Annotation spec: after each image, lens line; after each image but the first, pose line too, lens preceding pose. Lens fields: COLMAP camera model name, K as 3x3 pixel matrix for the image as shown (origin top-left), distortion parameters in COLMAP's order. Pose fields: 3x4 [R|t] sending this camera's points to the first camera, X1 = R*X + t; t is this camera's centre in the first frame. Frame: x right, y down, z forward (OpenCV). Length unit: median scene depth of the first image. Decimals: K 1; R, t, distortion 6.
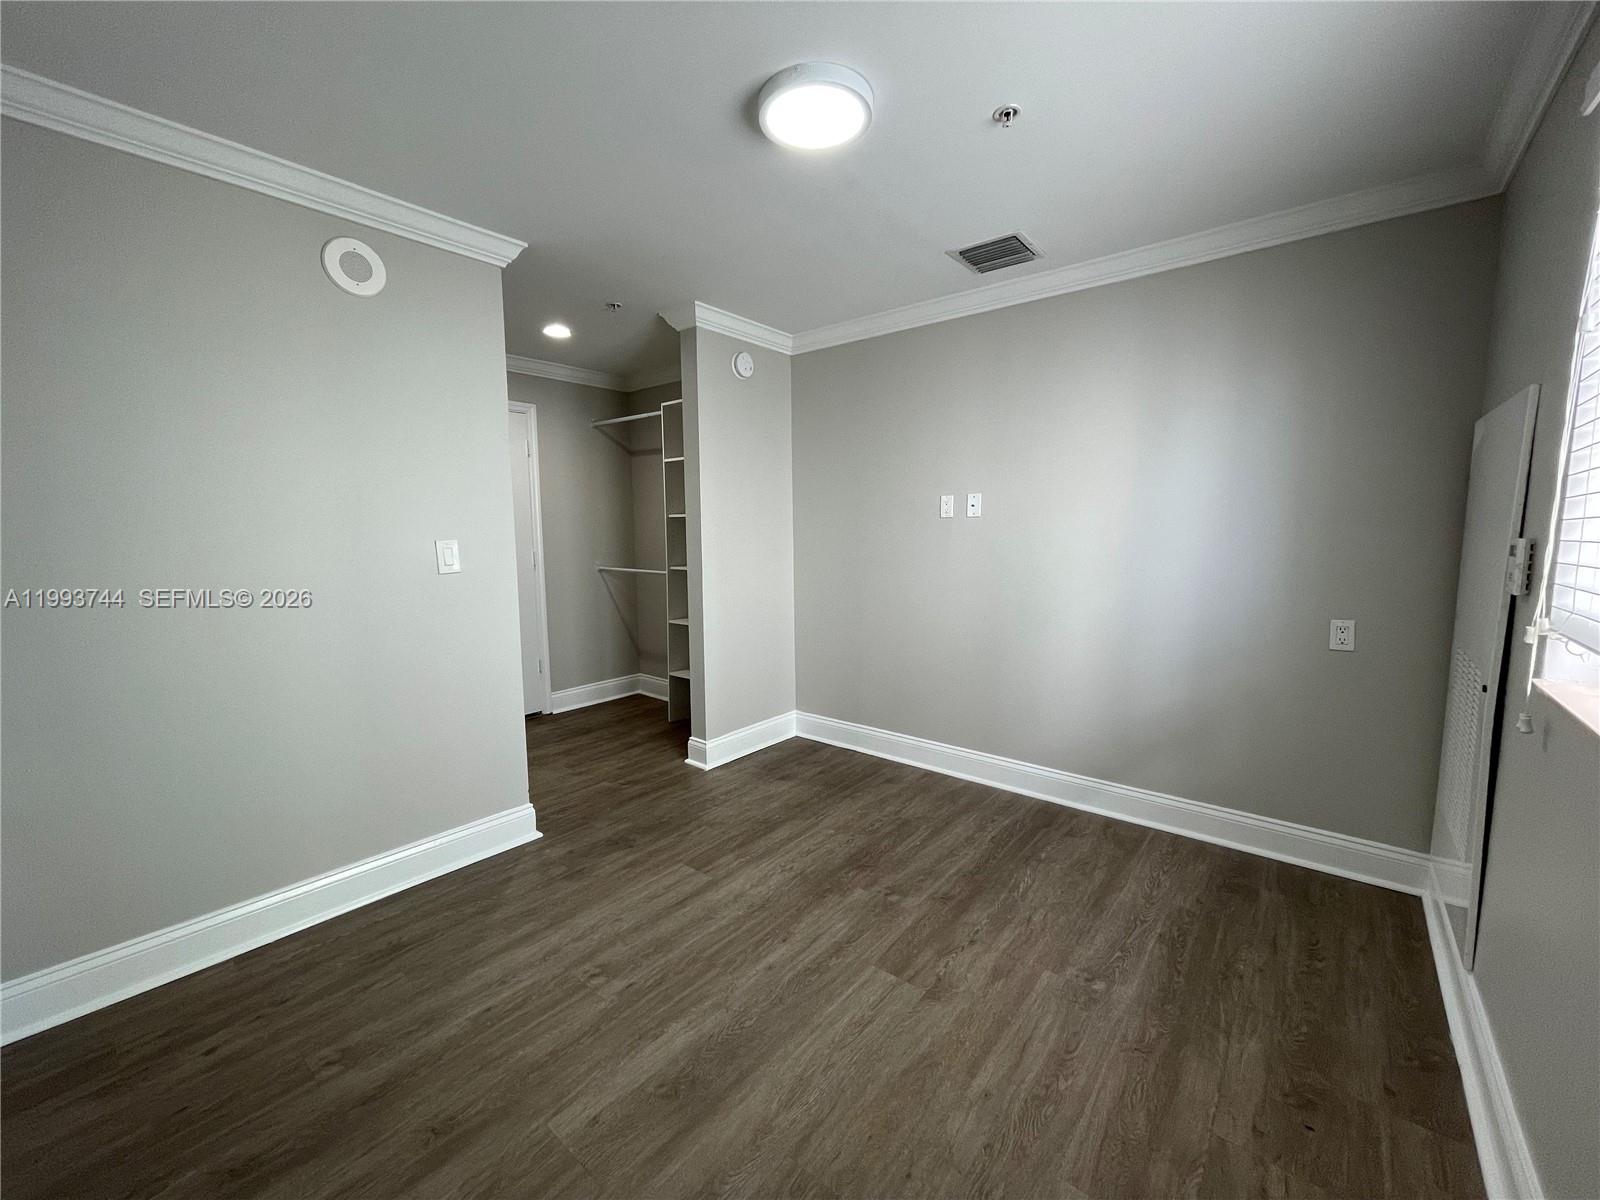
lens RADIAL K [[651.3, 0, 800.0], [0, 651.3, 600.0], [0, 0, 1]] dist [-0.000851, 0.000063]
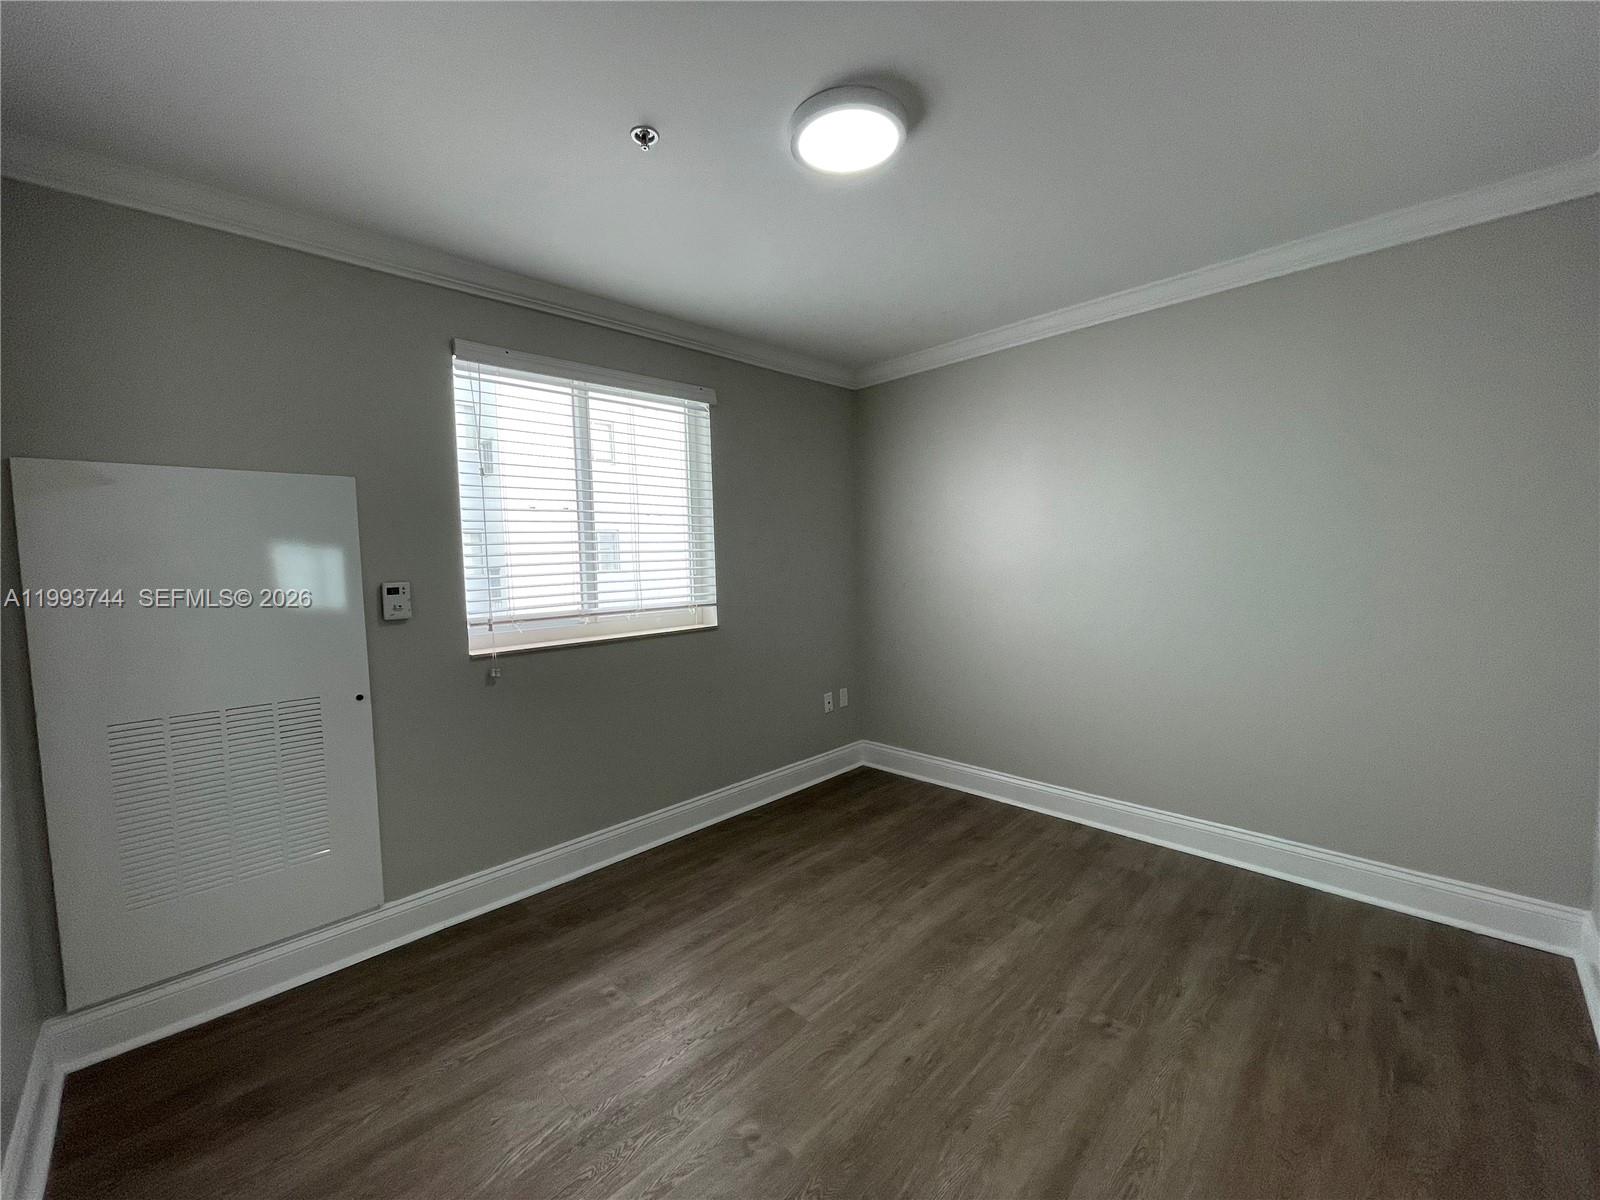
lens RADIAL K [[651.3, 0, 800.0], [0, 651.3, 600.0], [0, 0, 1]] dist [-0.000851, 0.000063]
pose [[-0.994345, 0.029965, 0.101879, 0.010493], [0.047583, 0.983387, 0.175175, -0.197598], [-0.094937, 0.179032, -0.979252, 1.709794]]
